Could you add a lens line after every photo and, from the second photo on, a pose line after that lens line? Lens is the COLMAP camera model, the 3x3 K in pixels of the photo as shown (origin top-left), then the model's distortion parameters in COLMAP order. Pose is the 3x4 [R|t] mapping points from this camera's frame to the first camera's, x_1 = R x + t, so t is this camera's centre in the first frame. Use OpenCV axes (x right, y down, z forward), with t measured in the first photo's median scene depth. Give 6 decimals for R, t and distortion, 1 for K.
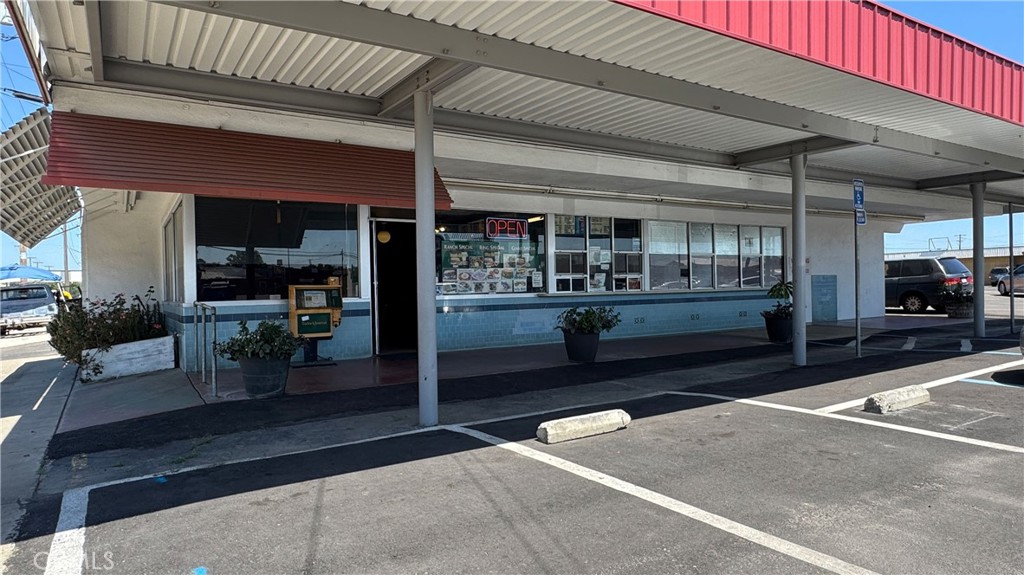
lens RADIAL K [[626.7, 0, 513.7], [0, 626.7, 289.8], [0, 0, 1]] dist [-0.002789, -0.000288]
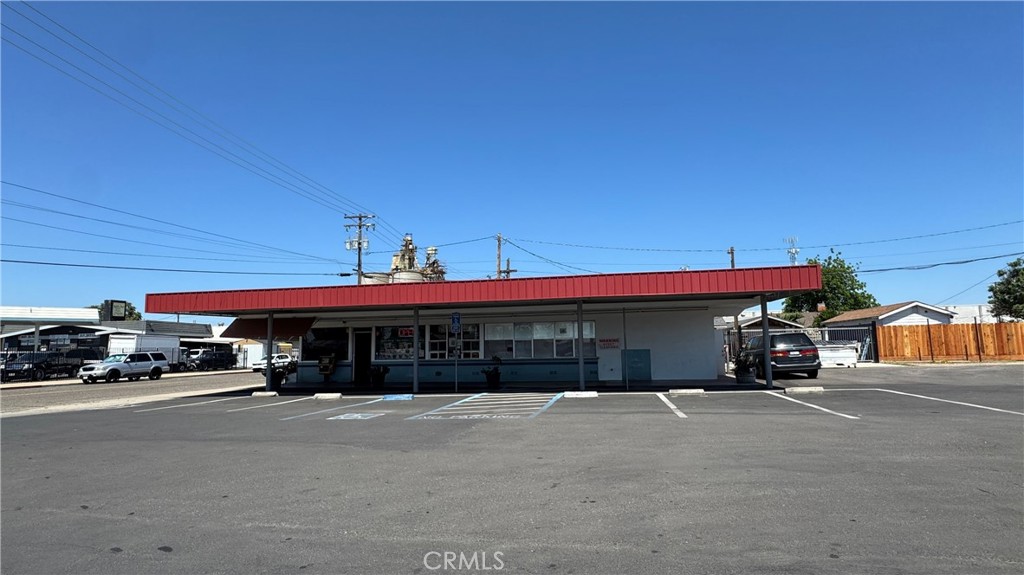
lens RADIAL K [[507.9, 0, 514.4], [0, 507.9, 281.0], [0, 0, 1]] dist [0.005595, 0.001641]
pose [[0.734273, -0.094287, -0.672274, 1.538675], [-0.004243, 0.989651, -0.143434, -0.013001], [0.678841, 0.108172, 0.726274, -0.153682]]
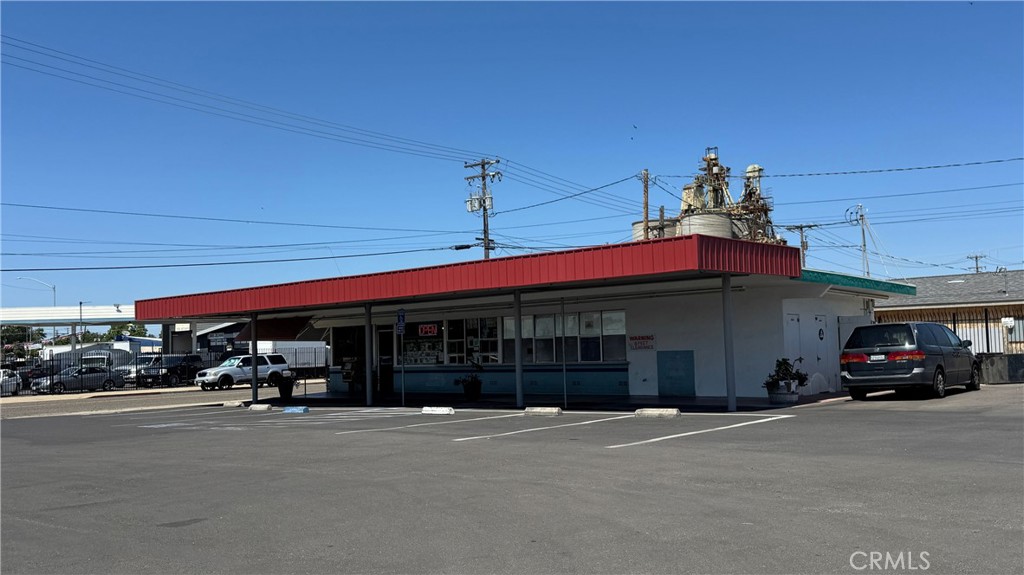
lens RADIAL K [[866.0, 0, 513.1], [0, 866.0, 292.1], [0, 0, 1]] dist [0.157451, 0.001558]
pose [[0.302127, -0.063668, -0.951139, 2.428504], [0.005548, 0.997868, -0.065033, -0.037983], [0.953252, 0.014372, 0.301836, 0.431822]]
